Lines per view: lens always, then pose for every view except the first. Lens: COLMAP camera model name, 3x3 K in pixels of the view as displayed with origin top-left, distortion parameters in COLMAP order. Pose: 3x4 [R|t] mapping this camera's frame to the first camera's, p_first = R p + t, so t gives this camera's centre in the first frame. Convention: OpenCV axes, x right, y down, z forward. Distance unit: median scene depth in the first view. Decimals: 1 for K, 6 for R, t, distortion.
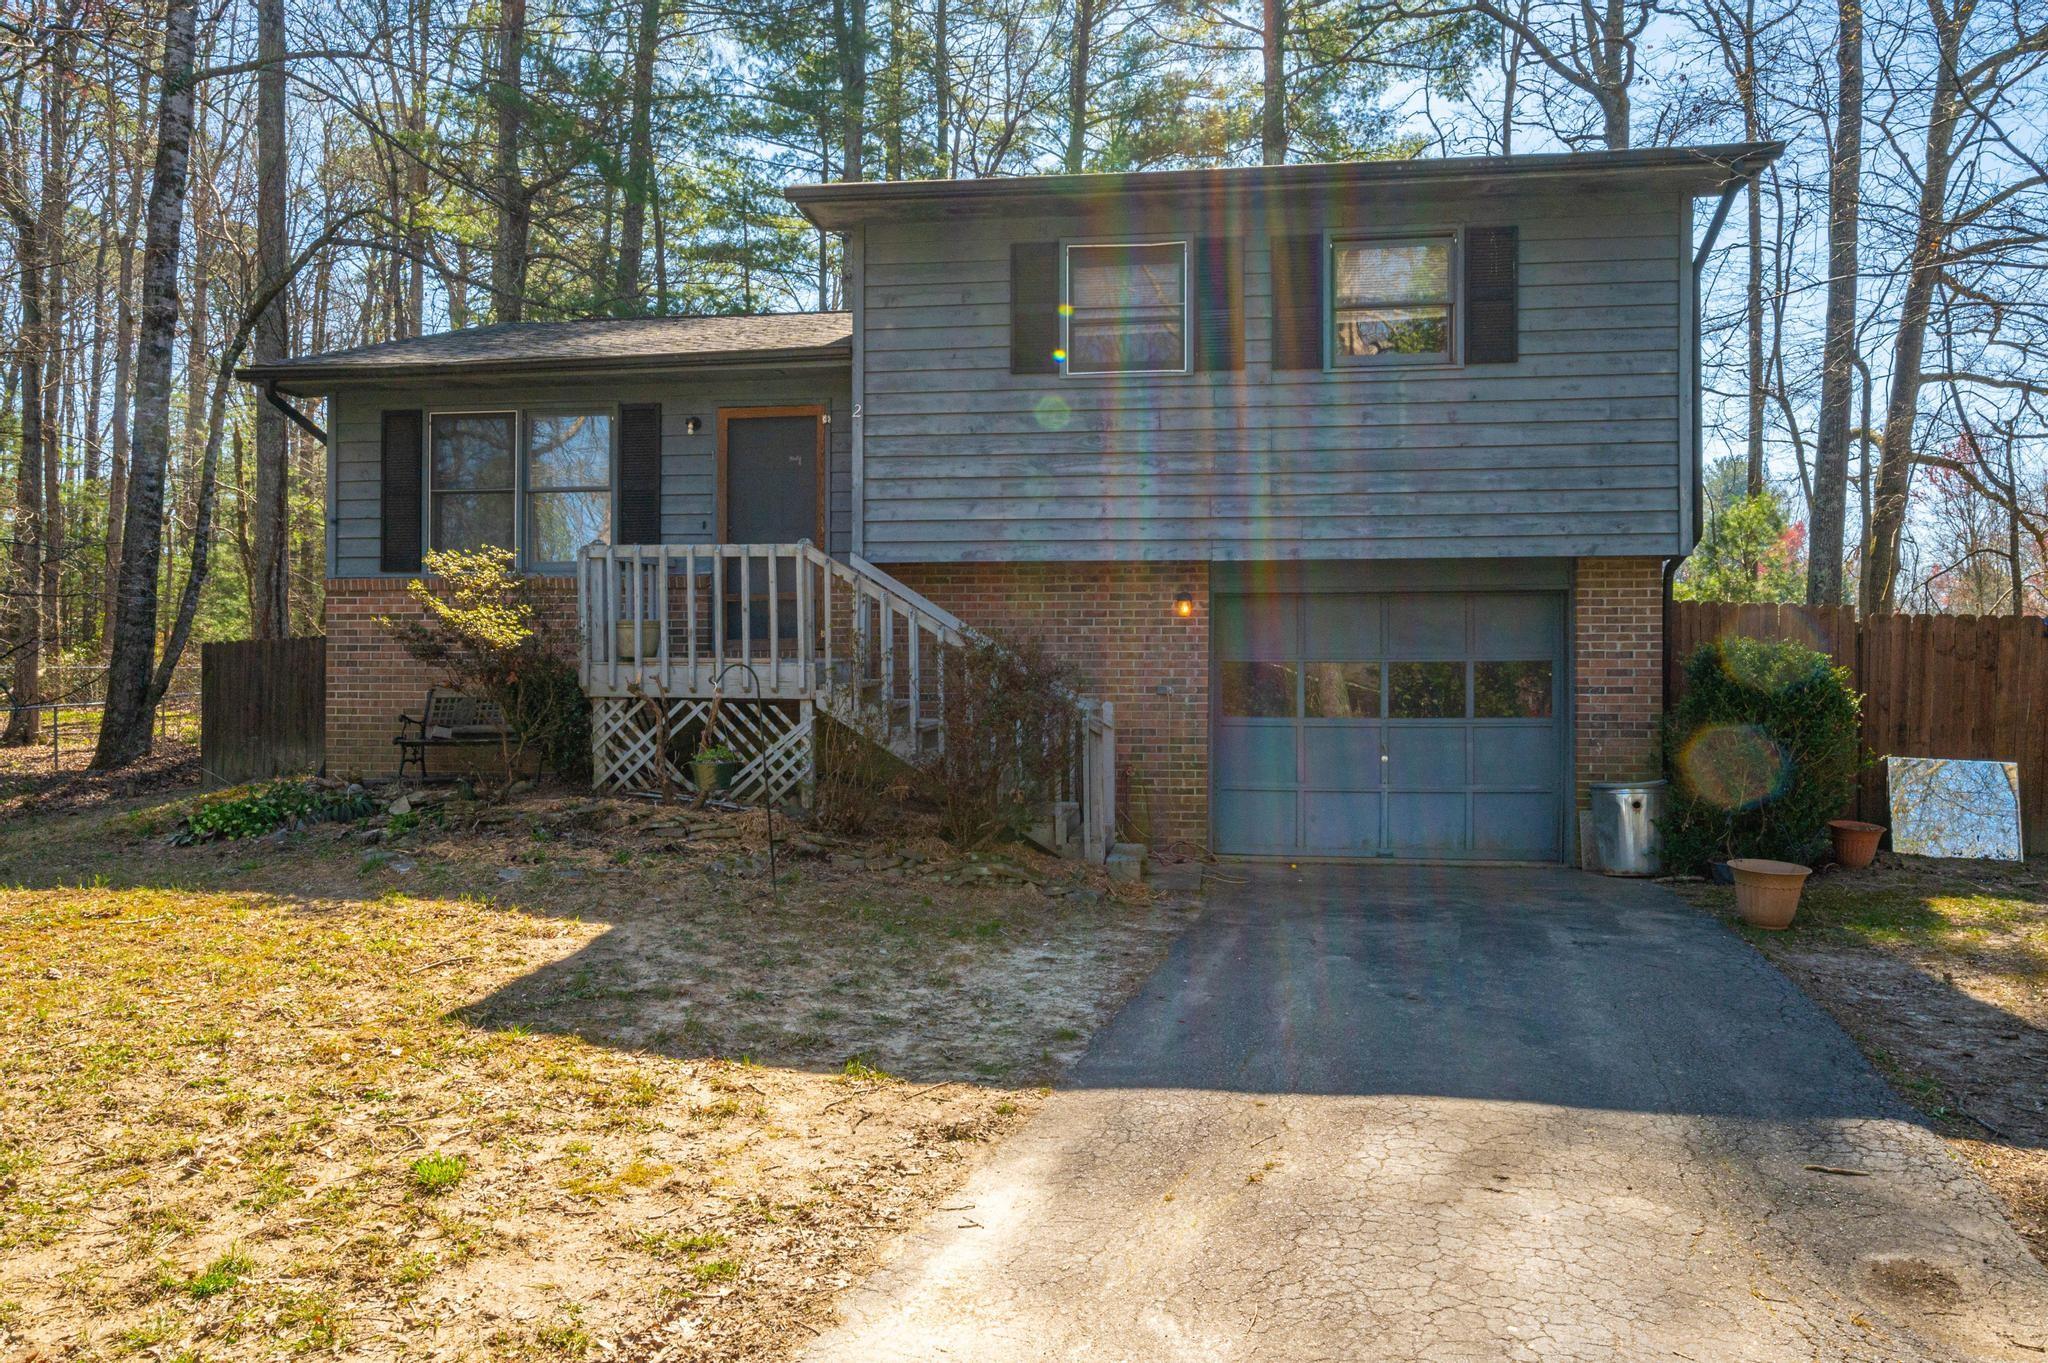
lens RADIAL K [[1390.4, 0, 1025.6], [0, 1390.4, 676.9], [0, 0, 1]] dist [-0.019138, -0.002621]
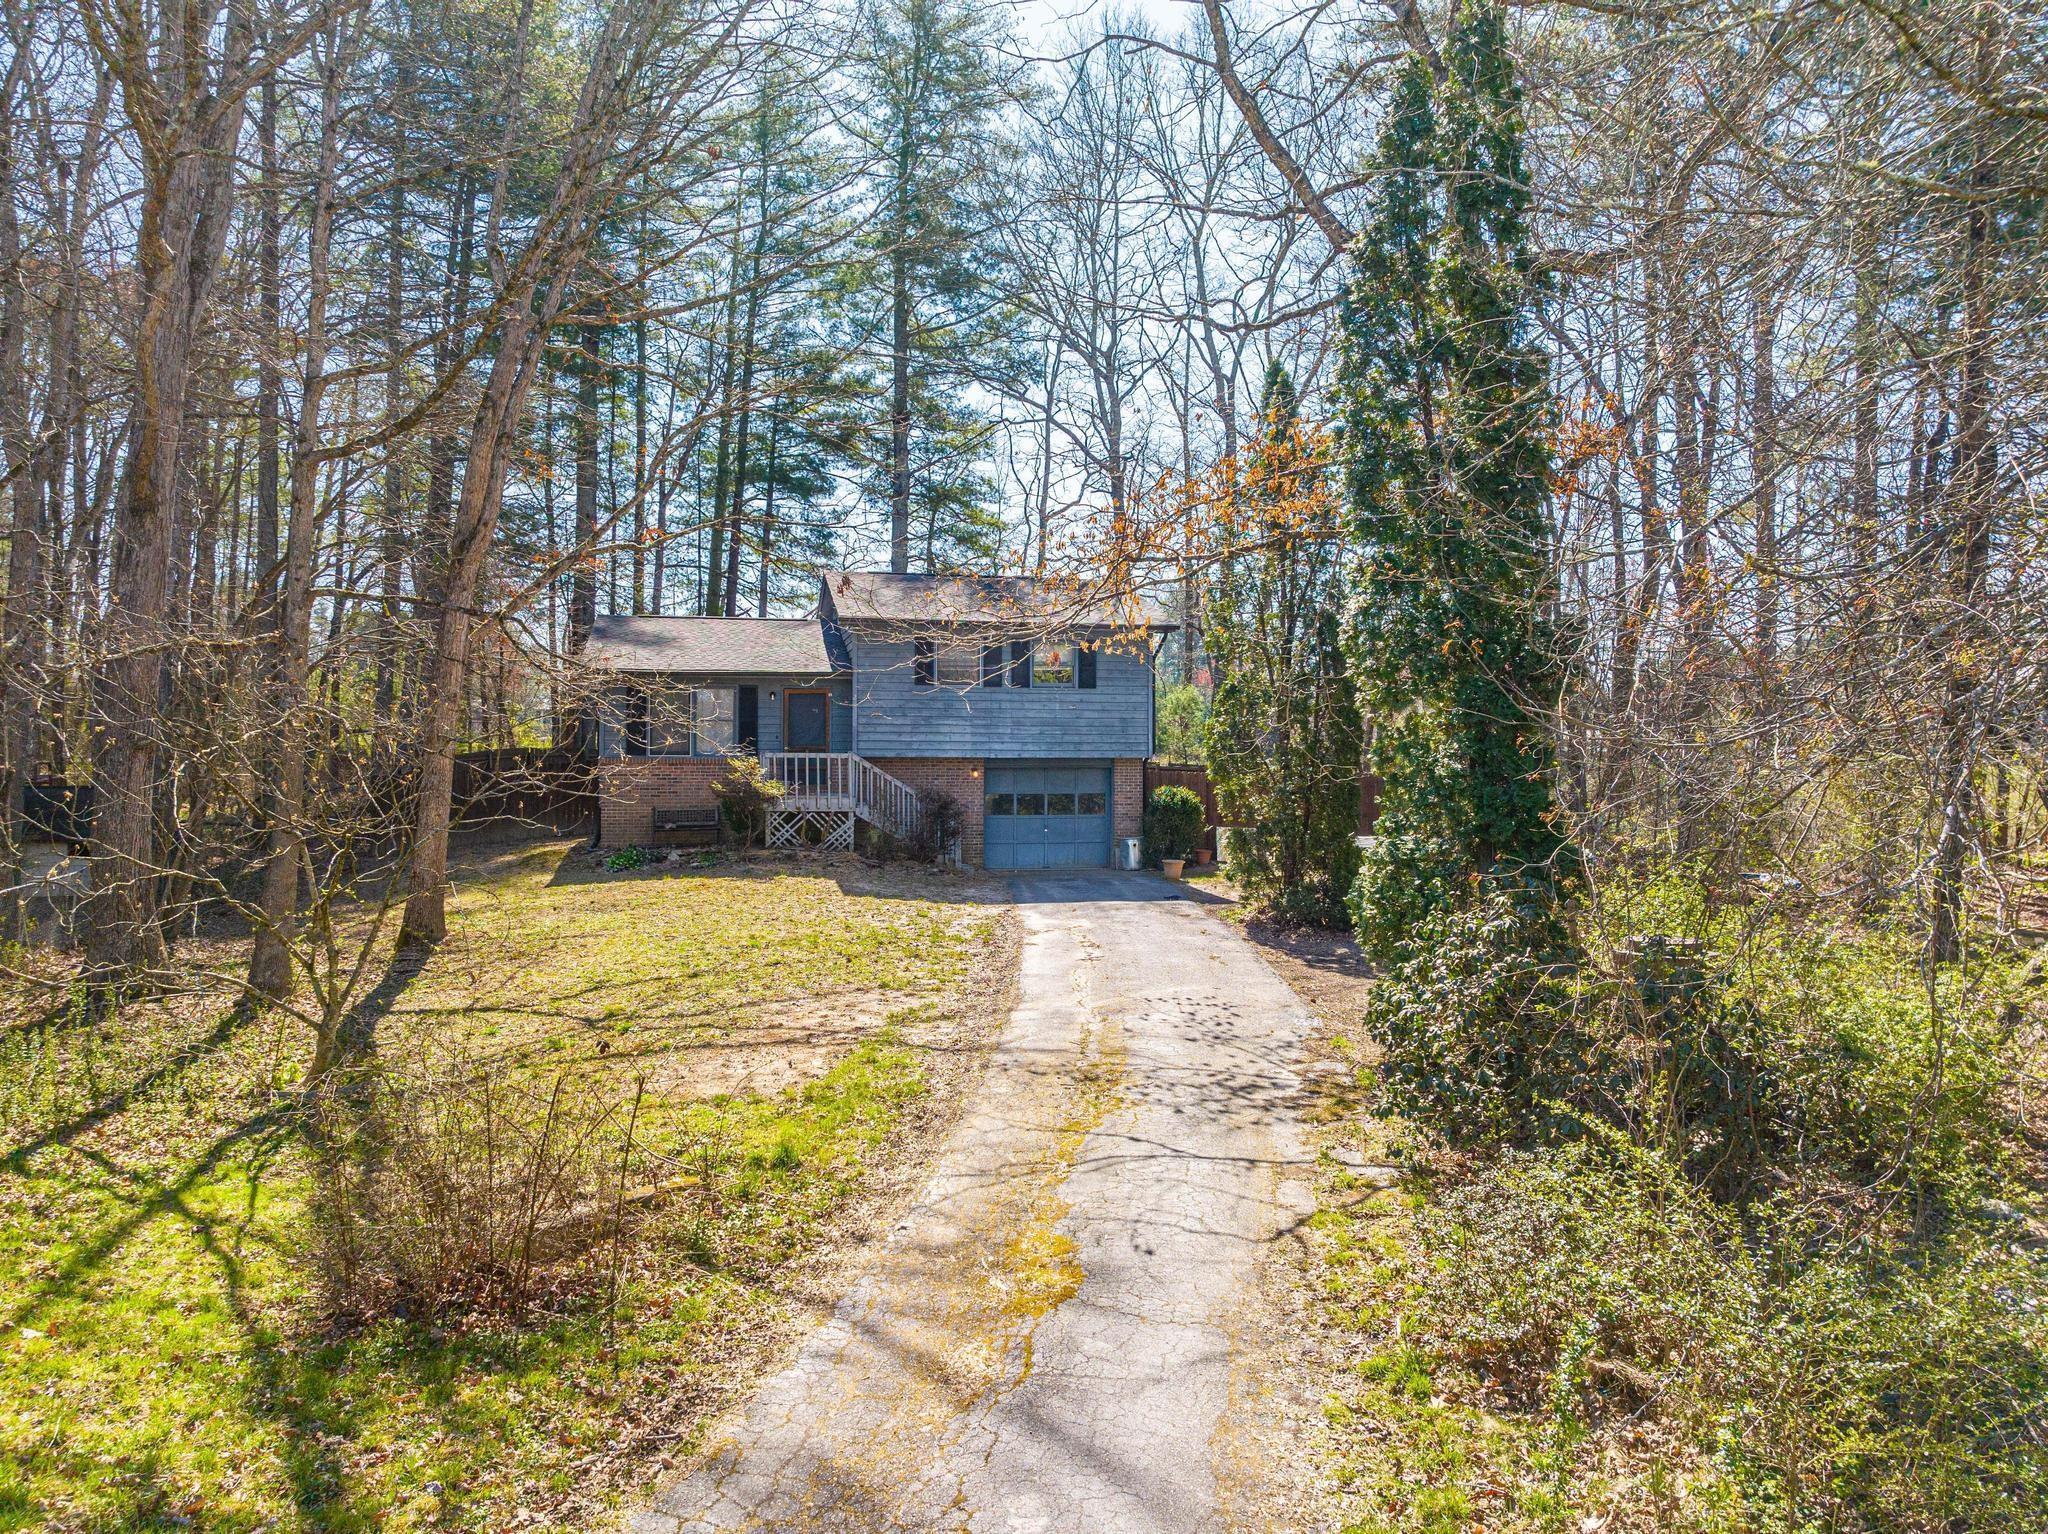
lens RADIAL K [[1437.2, 0, 1024.9], [0, 1437.2, 769.9], [0, 0, 1]] dist [-0.009309, -0.009822]
pose [[0.937847, -0.003621, 0.347031, -0.764275], [0.008409, 0.999889, -0.012292, -0.025433], [-0.346948, 0.014446, 0.937773, -1.629420]]
